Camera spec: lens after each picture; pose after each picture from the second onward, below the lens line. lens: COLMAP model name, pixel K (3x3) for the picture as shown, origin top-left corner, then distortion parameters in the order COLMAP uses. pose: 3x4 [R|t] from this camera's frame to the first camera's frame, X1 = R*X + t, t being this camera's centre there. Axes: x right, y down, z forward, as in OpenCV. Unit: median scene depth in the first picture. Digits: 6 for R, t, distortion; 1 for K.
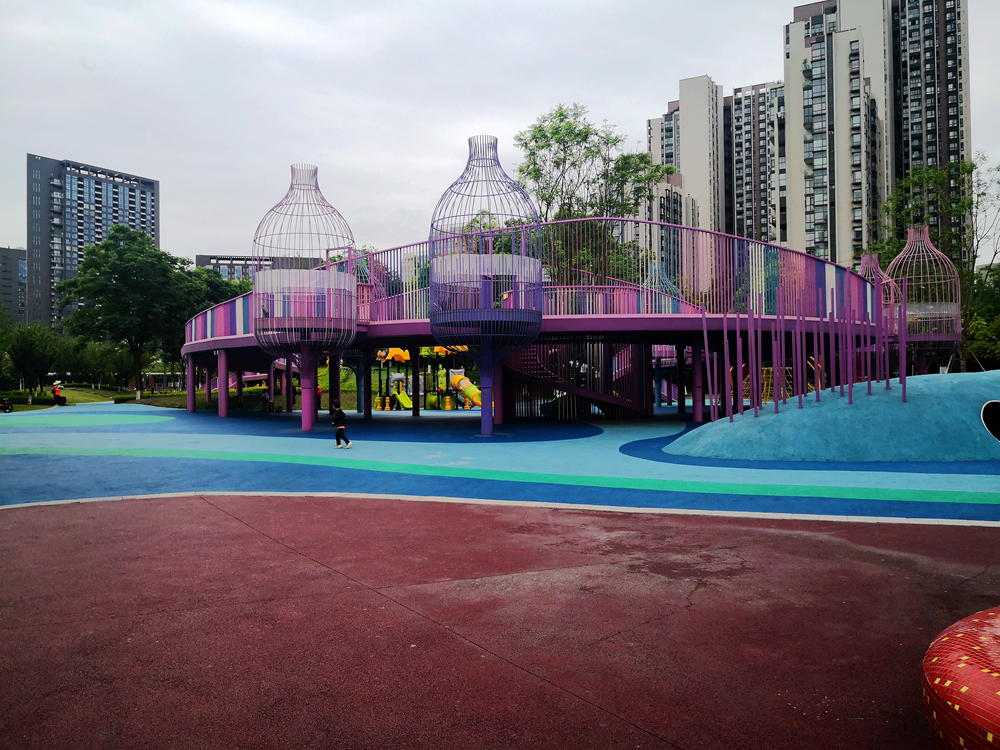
lens RADIAL K [[804.2, 0, 495.2], [0, 804.2, 377.1], [0, 0, 1]] dist [0.031013, 0.011926]
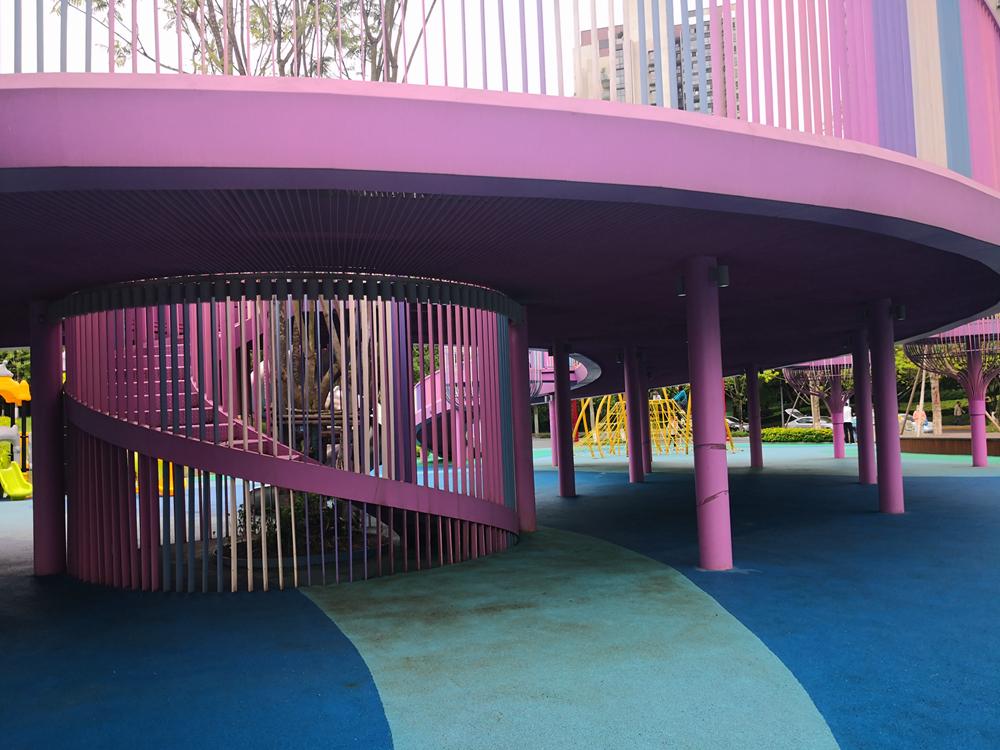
lens RADIAL K [[804.2, 0, 502.6], [0, 804.2, 377.5], [0, 0, 1]] dist [0.031013, 0.011926]
pose [[0.964604, -0.020801, 0.262882, 0.018991], [0.034387, 0.998294, -0.047186, -0.000333], [-0.261452, 0.054555, 0.963674, 0.139180]]
